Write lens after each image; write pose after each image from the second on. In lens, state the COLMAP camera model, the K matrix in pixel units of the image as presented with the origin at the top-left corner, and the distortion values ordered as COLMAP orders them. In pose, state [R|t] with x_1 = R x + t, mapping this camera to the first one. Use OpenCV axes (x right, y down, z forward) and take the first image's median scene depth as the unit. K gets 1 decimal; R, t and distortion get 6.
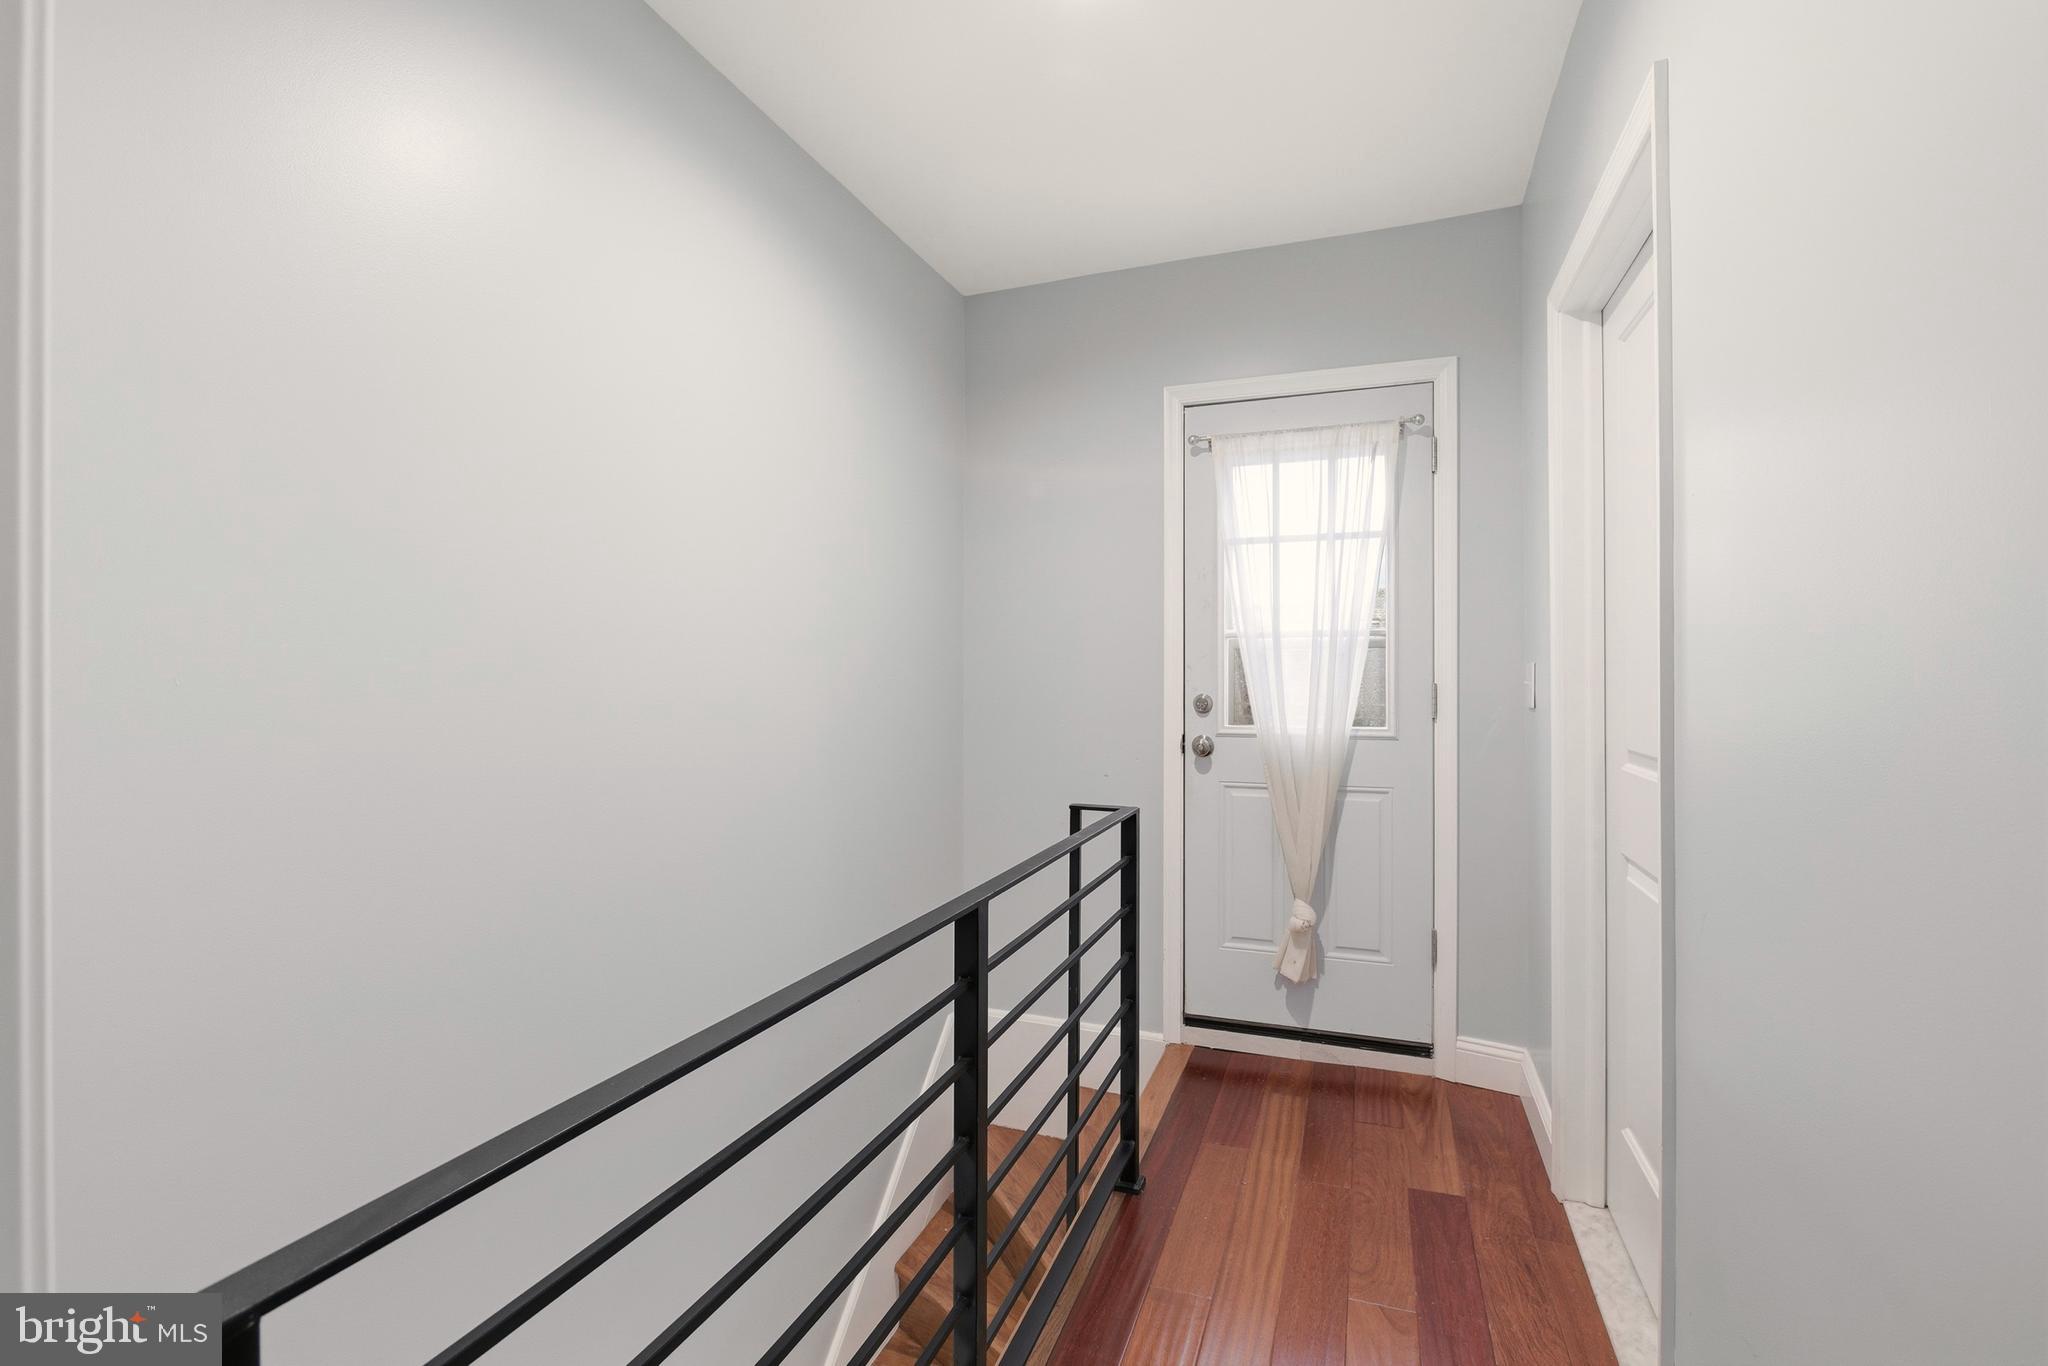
lens RADIAL K [[902.4, 0, 1024.0], [0, 902.4, 683.0], [0, 0, 1]] dist [-0.039152, 0.021559]
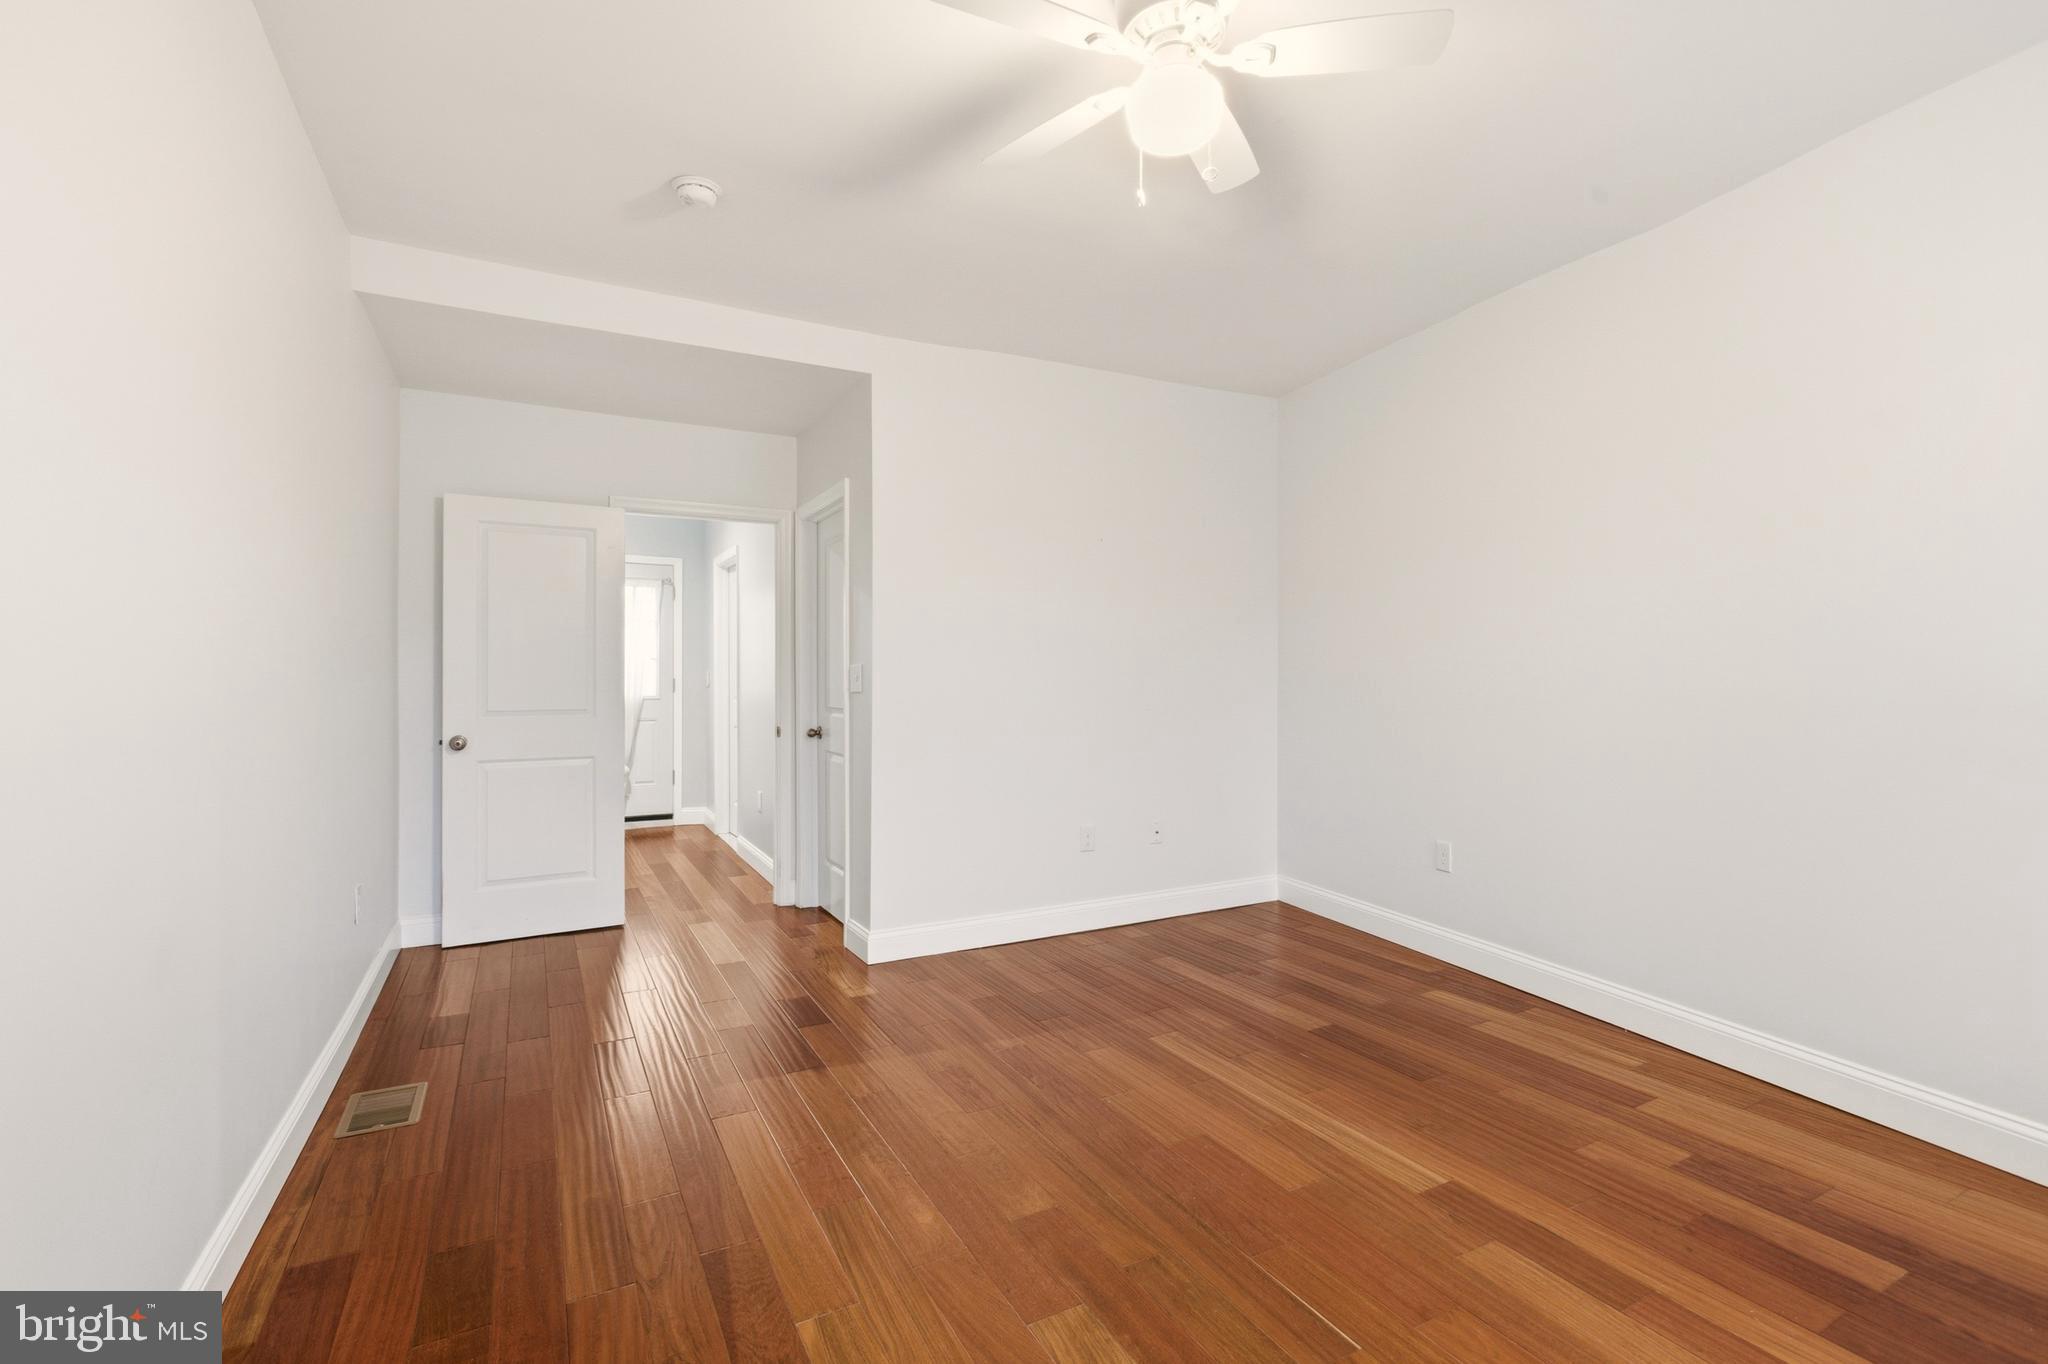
lens RADIAL K [[902.4, 0, 1024.0], [0, 902.4, 682.0], [0, 0, 1]] dist [-0.039152, 0.021559]
pose [[0.644851, -0.000428, 0.764308, -0.917203], [-0.005986, 0.999966, 0.005610, -0.011280], [-0.764285, -0.008193, 0.644827, -1.533923]]
